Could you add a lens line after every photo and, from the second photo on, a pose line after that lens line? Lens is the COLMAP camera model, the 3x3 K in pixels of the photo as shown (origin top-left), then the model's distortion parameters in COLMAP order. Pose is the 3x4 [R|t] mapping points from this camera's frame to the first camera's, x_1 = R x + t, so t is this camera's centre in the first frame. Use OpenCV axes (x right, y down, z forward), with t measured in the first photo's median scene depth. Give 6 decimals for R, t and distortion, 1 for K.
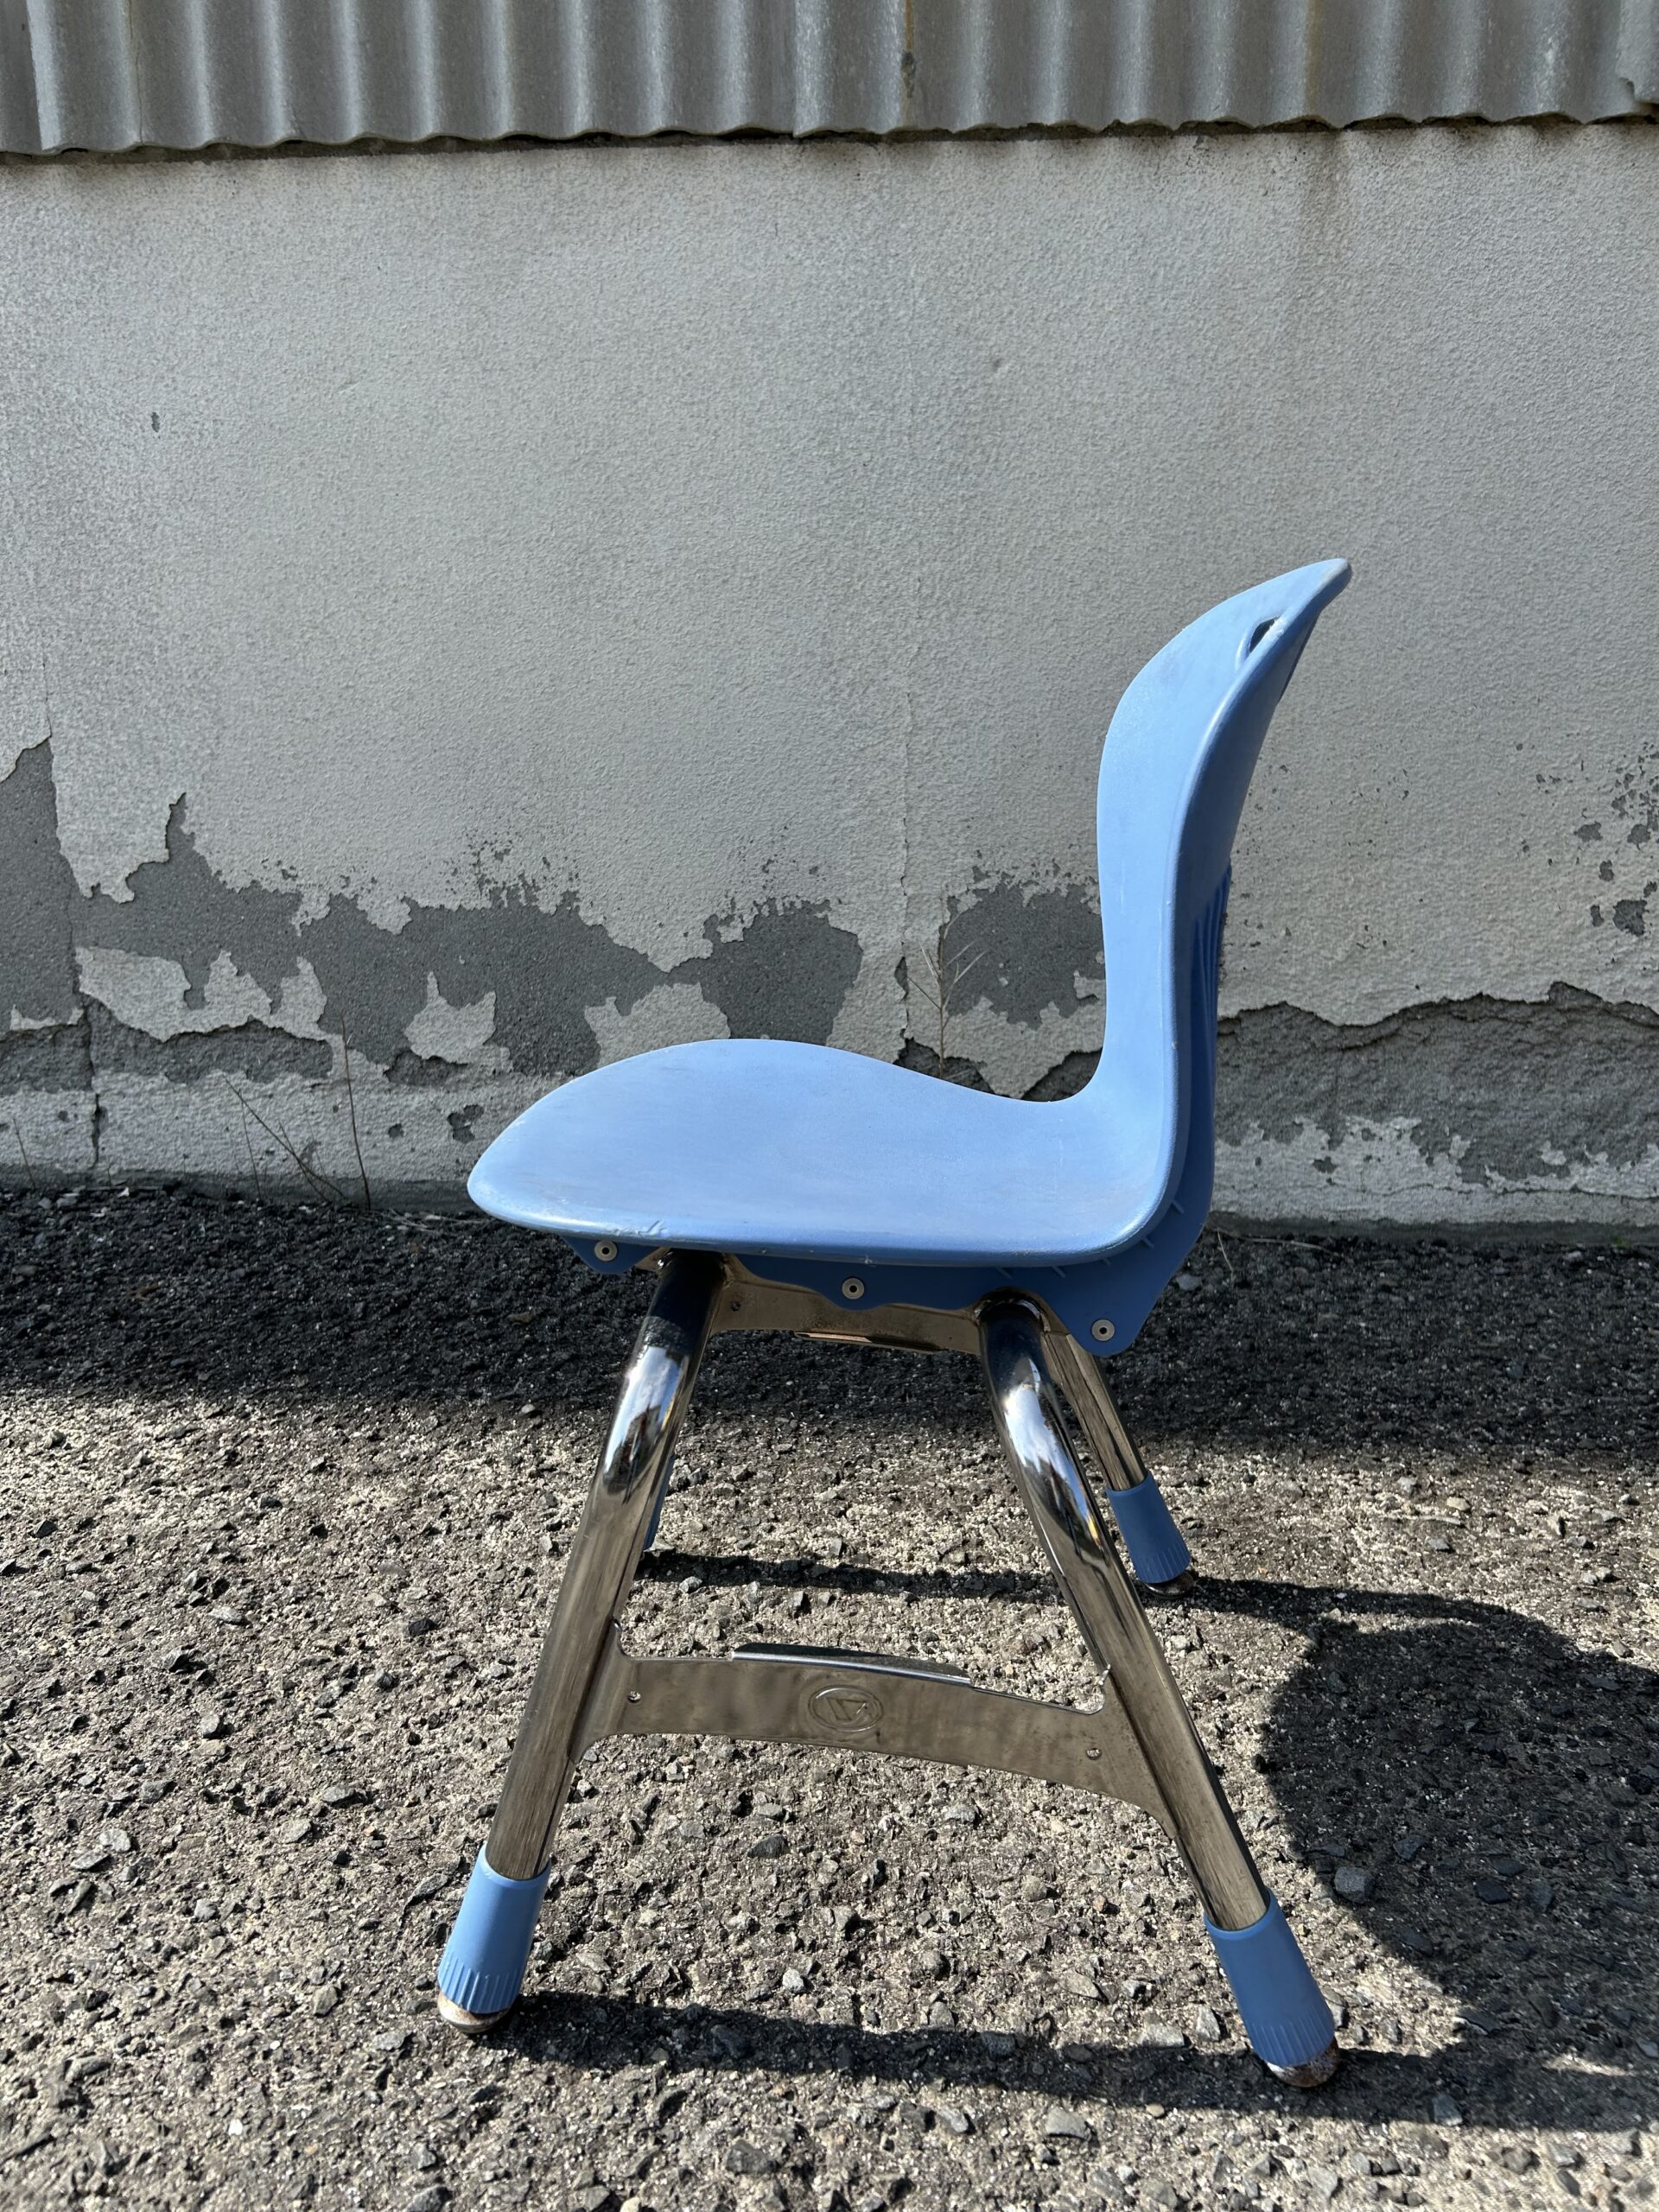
lens RADIAL K [[1691.2, 0, 817.5], [0, 1691.2, 1118.3], [0, 0, 1]] dist [0.012873, 0.001152]
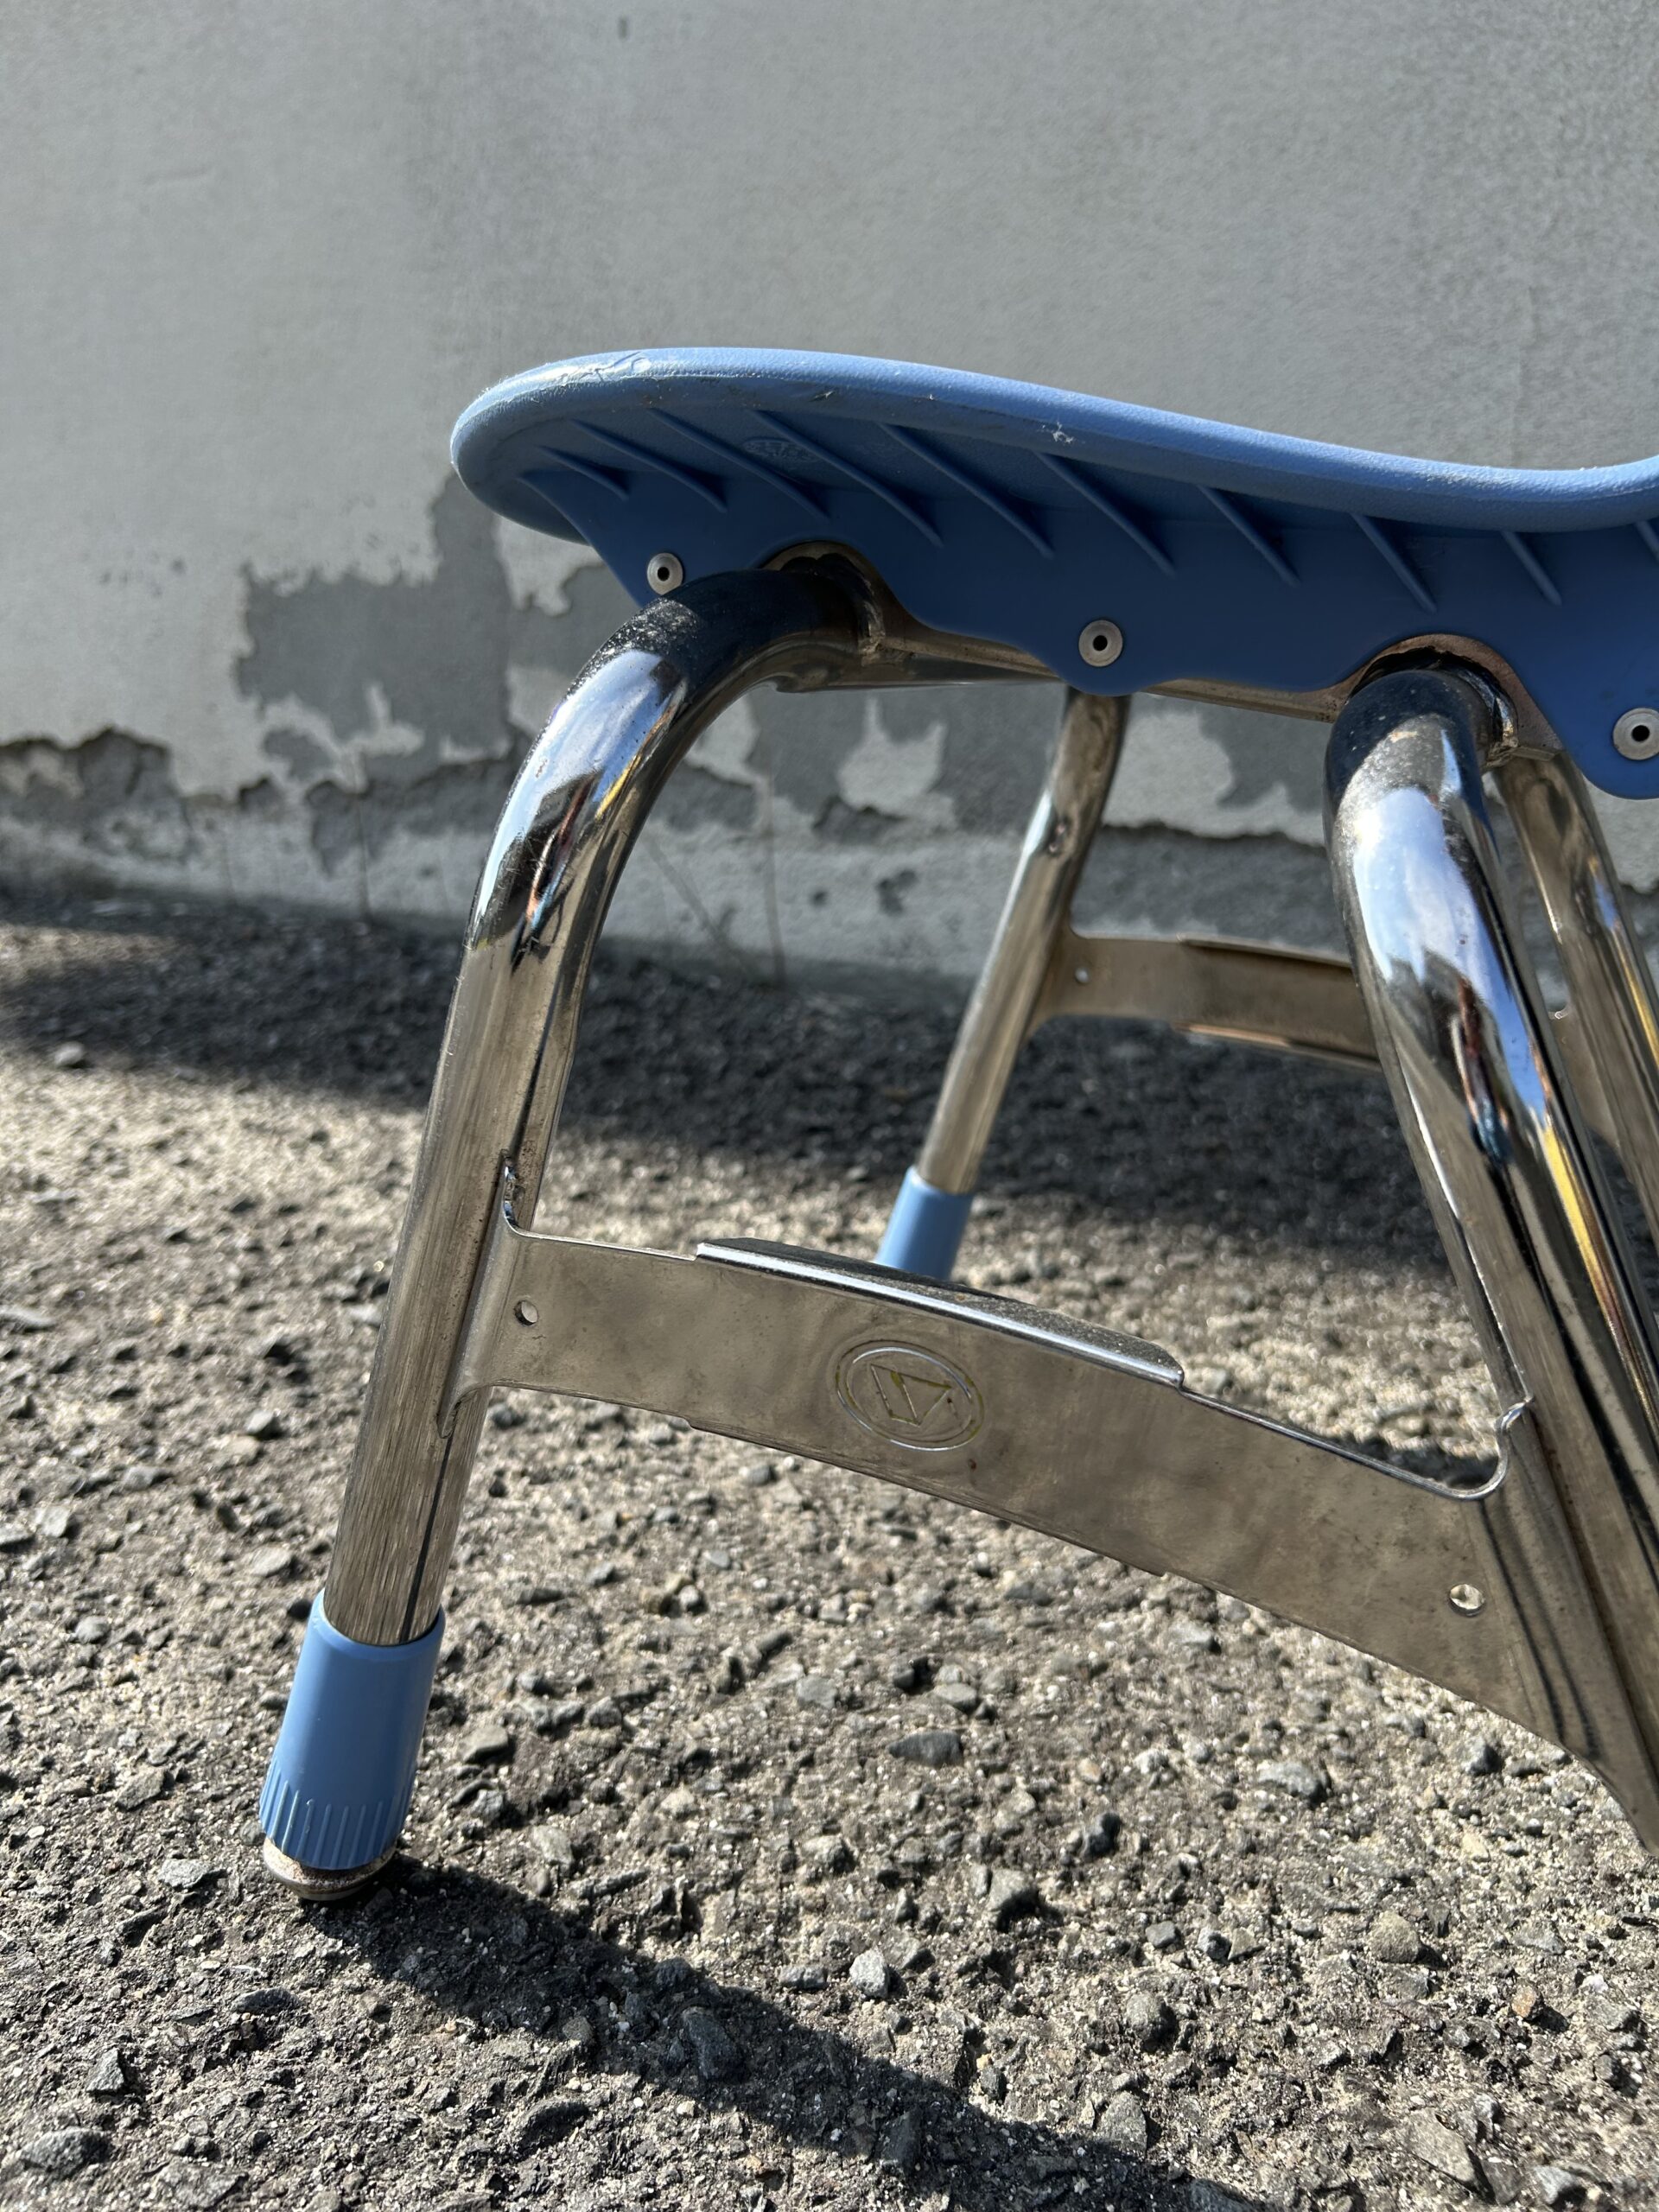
lens RADIAL K [[1708.0, 0, 823.8], [0, 1708.0, 1114.0], [0, 0, 1]] dist [0.024899, -0.045256]
pose [[0.931651, 0.103598, -0.348273, 0.092902], [-0.105613, 0.994319, 0.013252, 0.166674], [0.347667, 0.024436, 0.937299, 0.343573]]
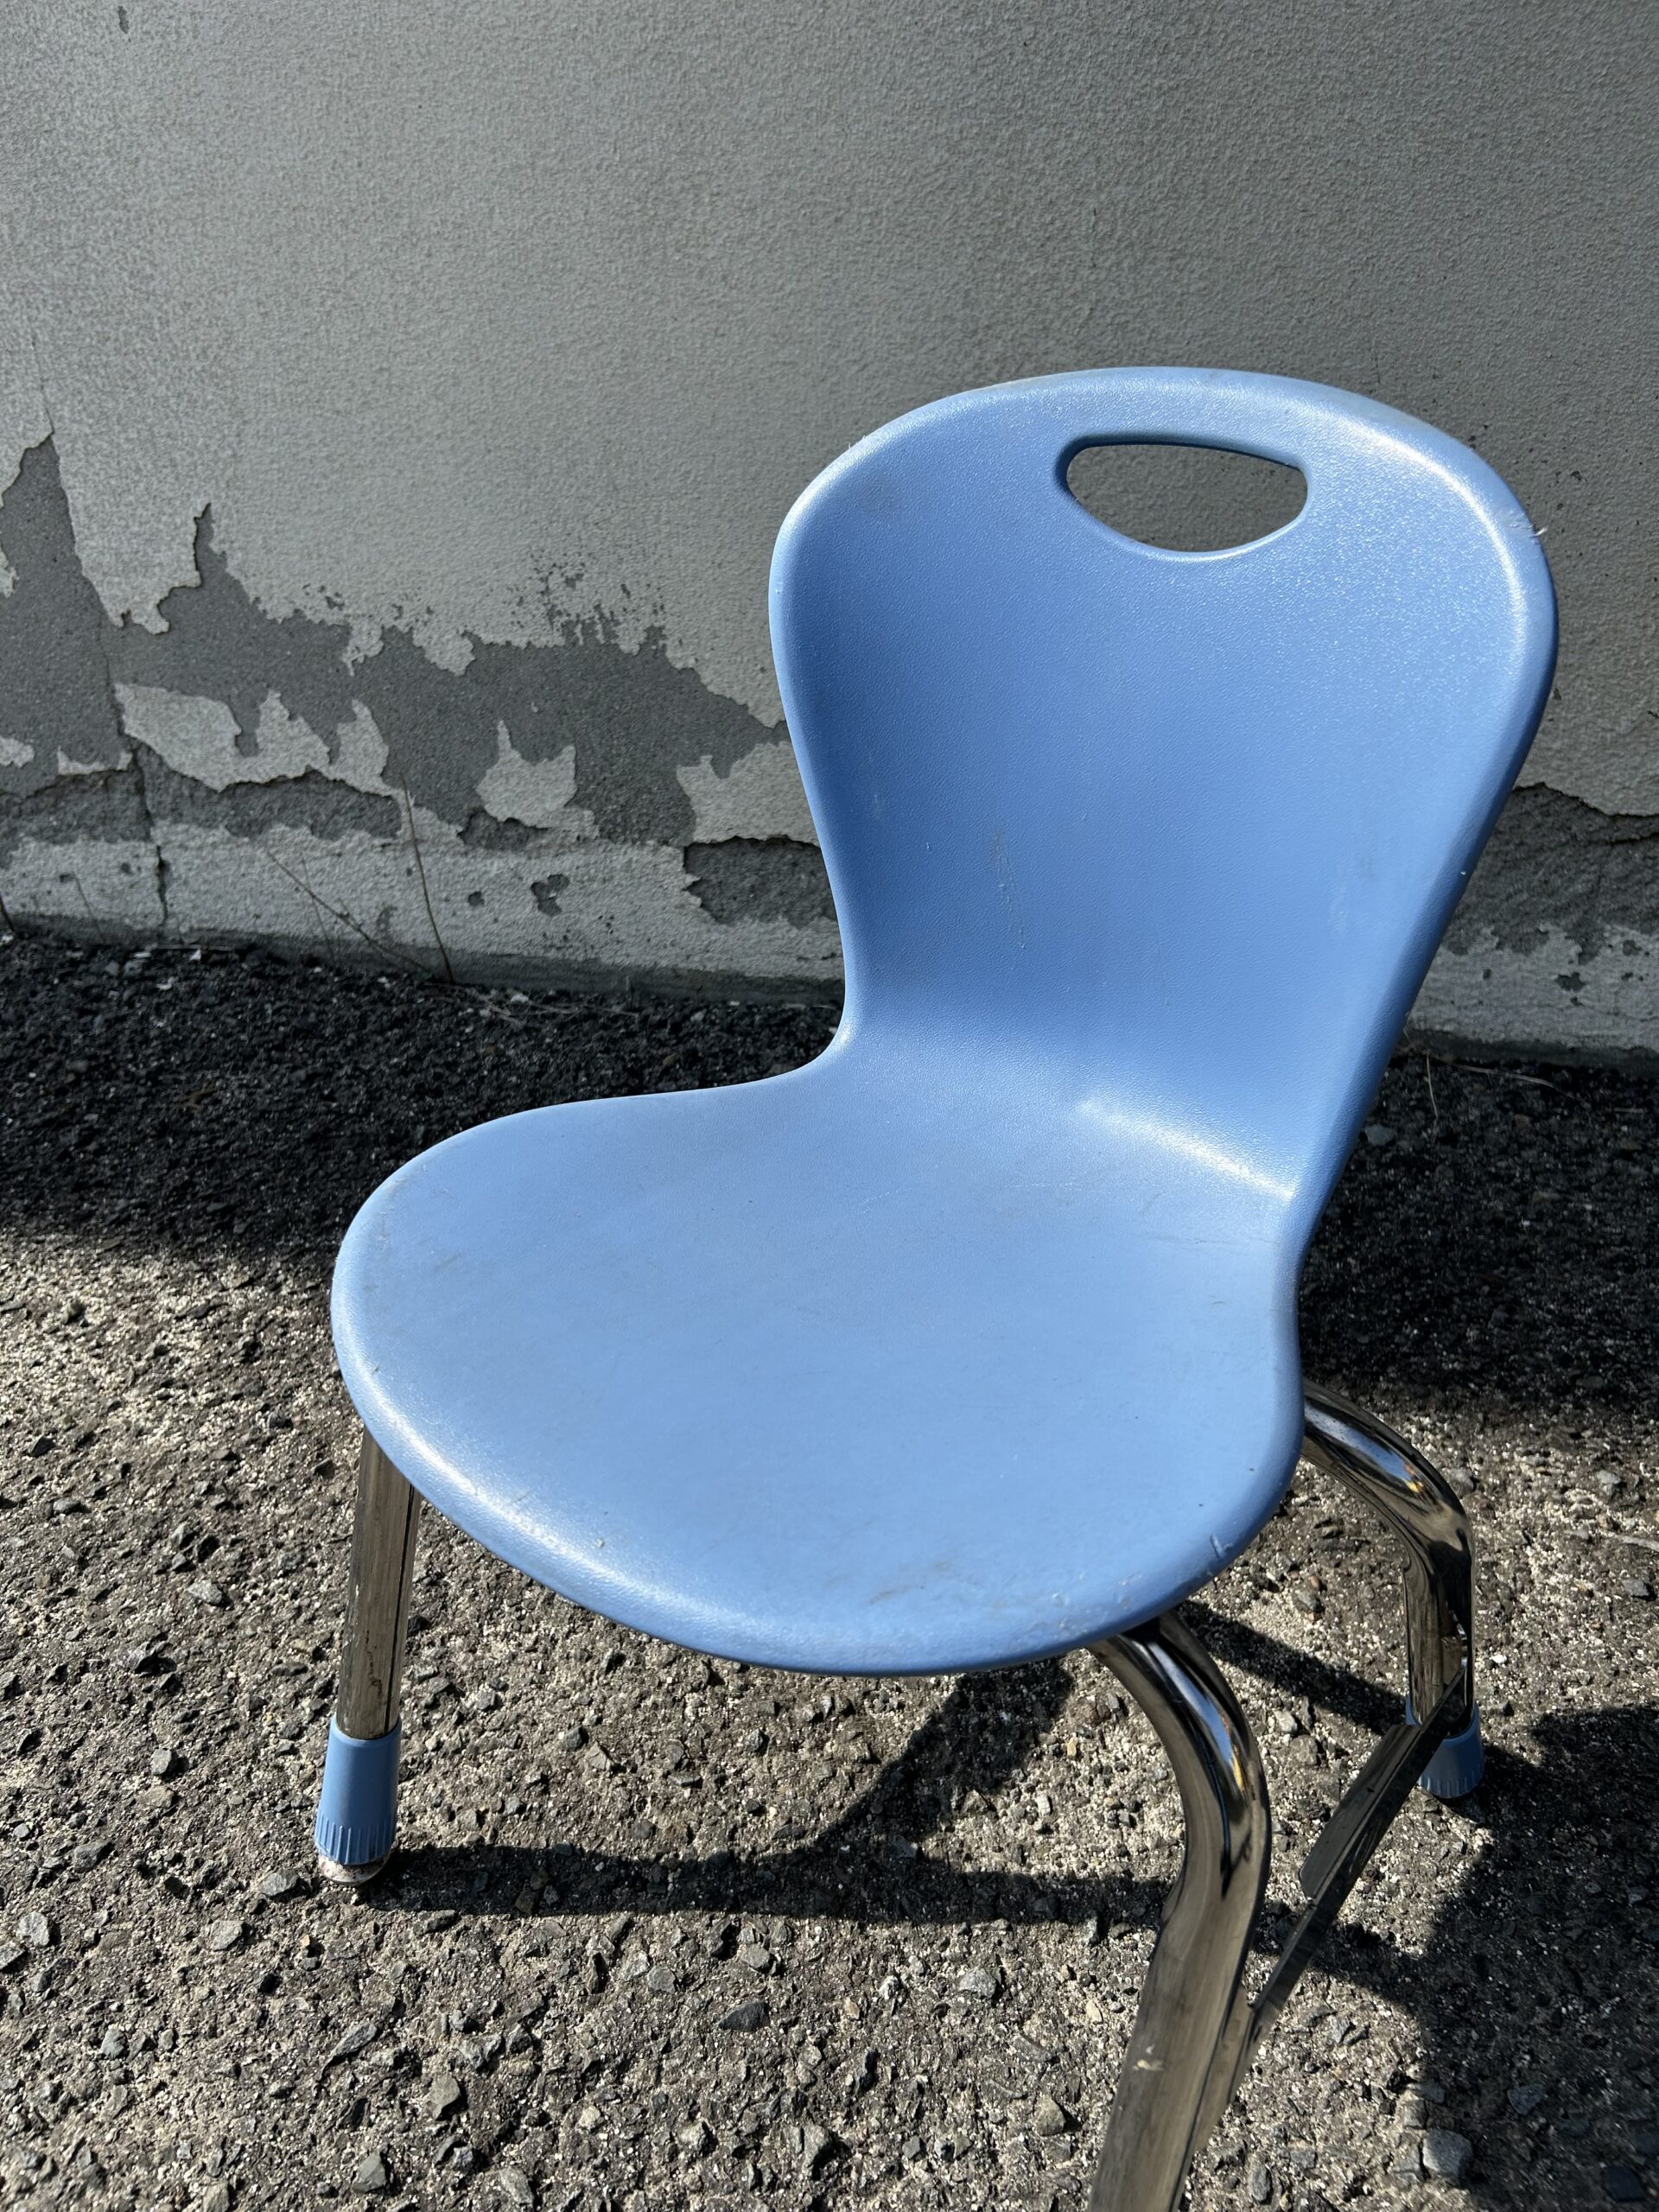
lens RADIAL K [[1693.1, 0, 817.0], [0, 1693.1, 1124.3], [0, 0, 1]] dist [0.008919, -0.003372]
pose [[0.990474, 0.043773, -0.130558, 0.078012], [-0.008108, 0.965024, 0.262037, -0.180908], [0.137462, -0.258483, 0.956186, 0.237105]]
